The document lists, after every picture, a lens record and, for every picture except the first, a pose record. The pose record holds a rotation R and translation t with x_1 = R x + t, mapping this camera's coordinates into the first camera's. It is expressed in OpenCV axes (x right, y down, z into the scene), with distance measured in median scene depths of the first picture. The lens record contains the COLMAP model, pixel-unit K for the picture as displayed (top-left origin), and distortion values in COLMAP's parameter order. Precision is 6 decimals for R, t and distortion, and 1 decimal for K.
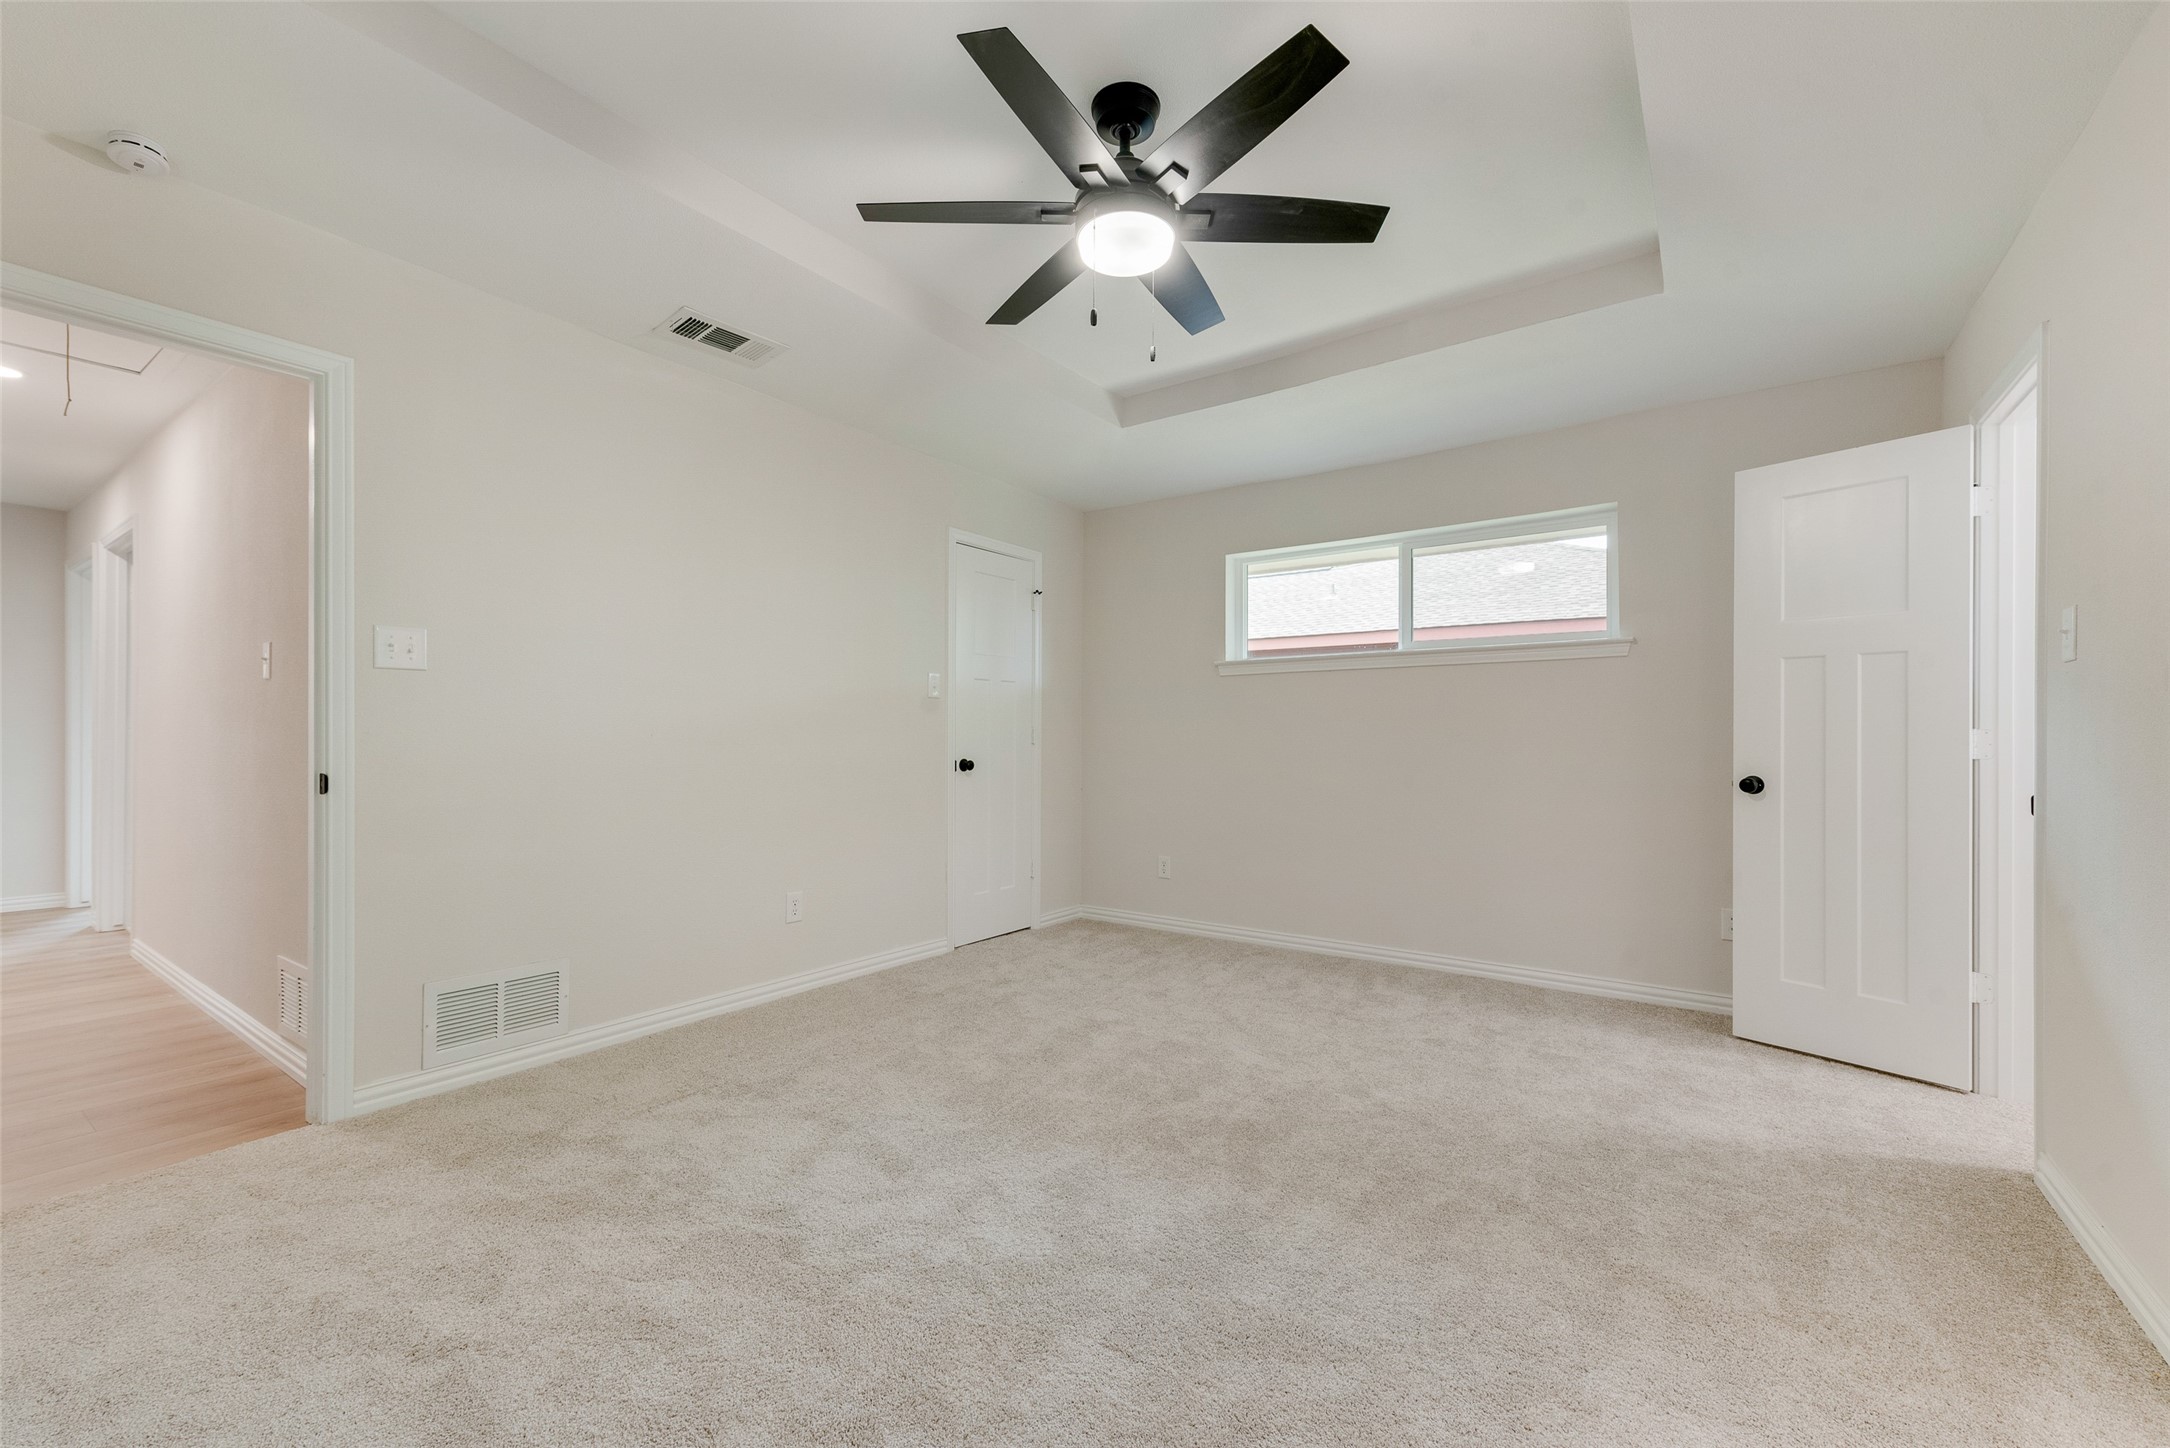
lens RADIAL K [[876.8, 0, 1081.4], [0, 876.8, 739.6], [0, 0, 1]] dist [0.015731, -0.005830]
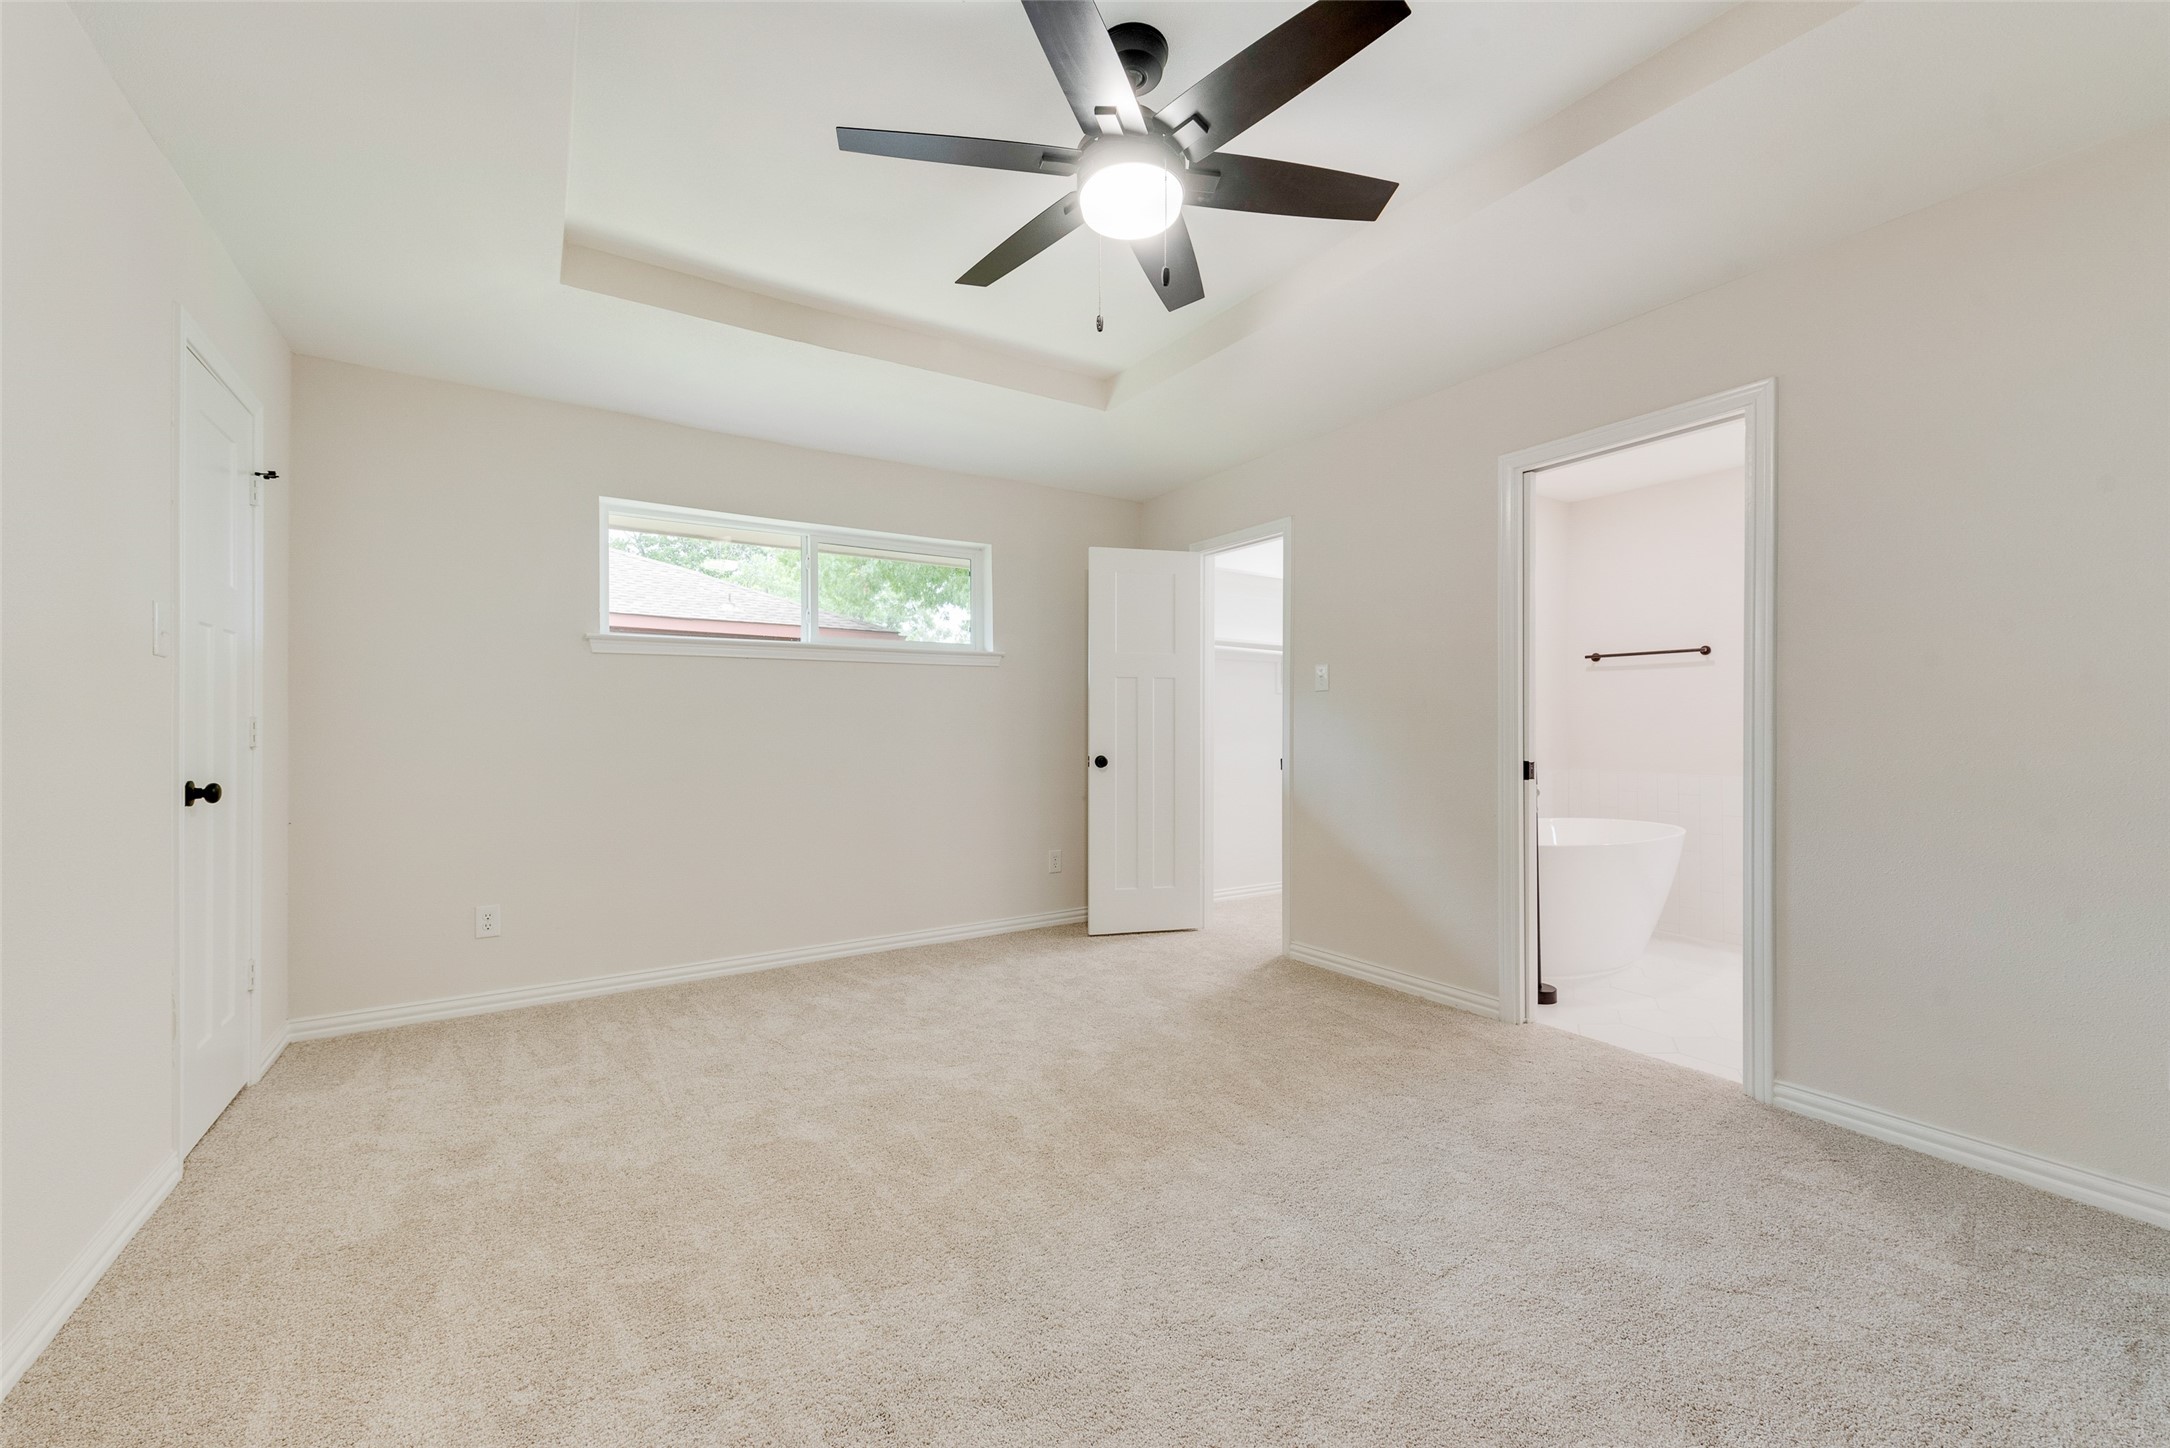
lens RADIAL K [[848.9, 0, 1085.4], [0, 848.9, 732.3], [0, 0, 1]] dist [0.016733, -0.005103]
pose [[0.375043, -0.010643, 0.926946, -0.503041], [0.006574, 0.999939, 0.008821, -0.009174], [-0.926984, 0.002785, 0.375090, 0.439942]]
